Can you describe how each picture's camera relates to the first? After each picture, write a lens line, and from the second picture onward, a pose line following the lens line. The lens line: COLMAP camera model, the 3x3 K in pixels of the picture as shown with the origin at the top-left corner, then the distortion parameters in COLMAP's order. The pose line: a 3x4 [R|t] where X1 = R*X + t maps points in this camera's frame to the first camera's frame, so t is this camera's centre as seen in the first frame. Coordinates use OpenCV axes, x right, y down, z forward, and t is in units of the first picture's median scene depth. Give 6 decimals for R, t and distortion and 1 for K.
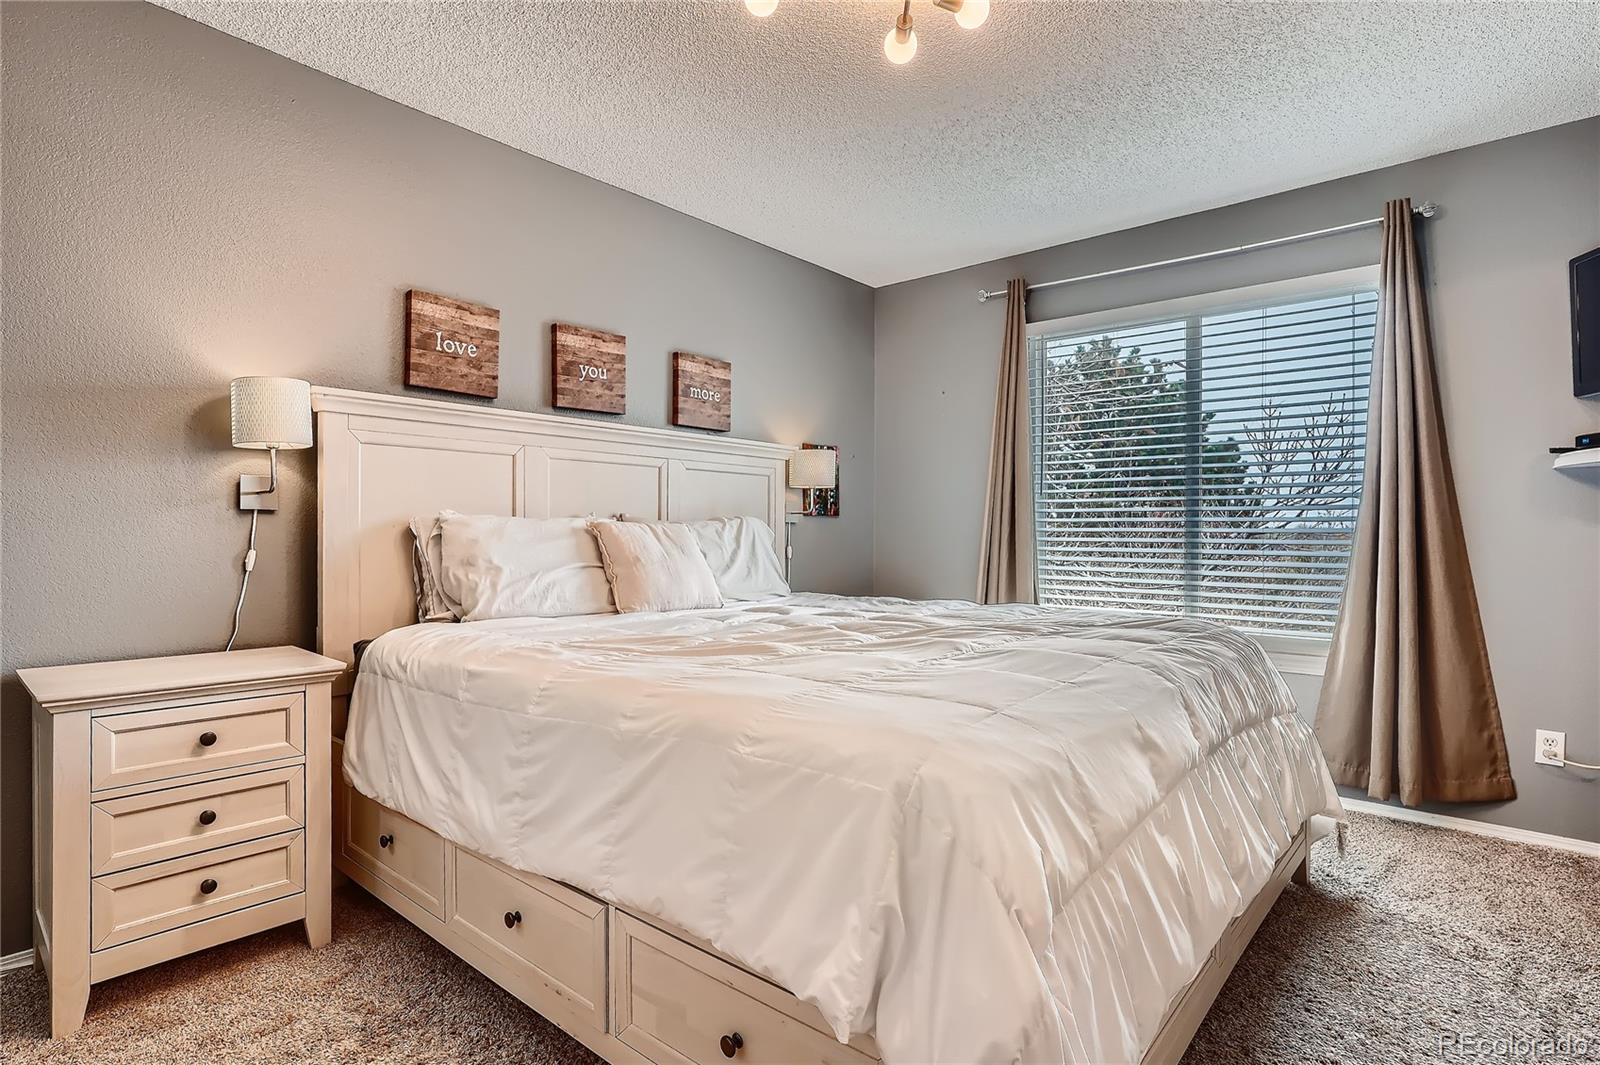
lens RADIAL K [[791.3, 0, 786.8], [0, 791.3, 536.8], [0, 0, 1]] dist [-0.029931, 0.015018]
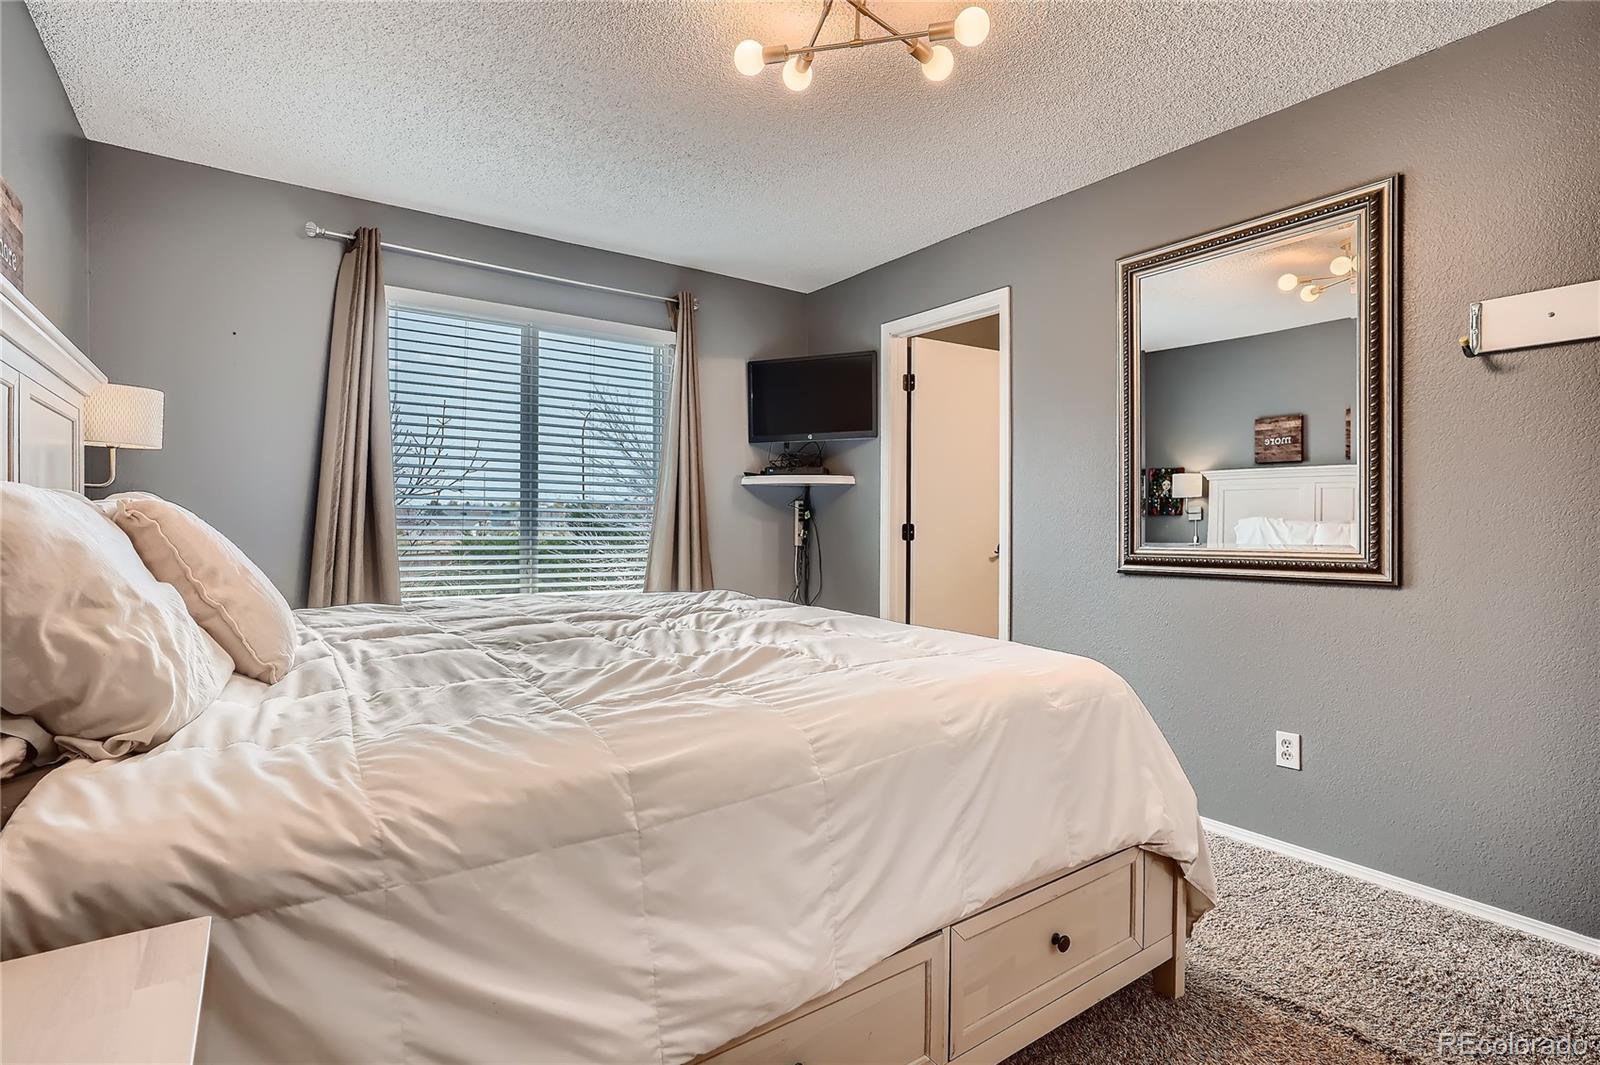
lens RADIAL K [[791.3, 0, 768.5], [0, 791.3, 524.1], [0, 0, 1]] dist [-0.029931, 0.015018]
pose [[0.250082, -0.001393, 0.968224, -0.936813], [-0.003234, 0.999992, 0.002274, -0.011162], [-0.968219, -0.003700, 0.250075, 0.770366]]
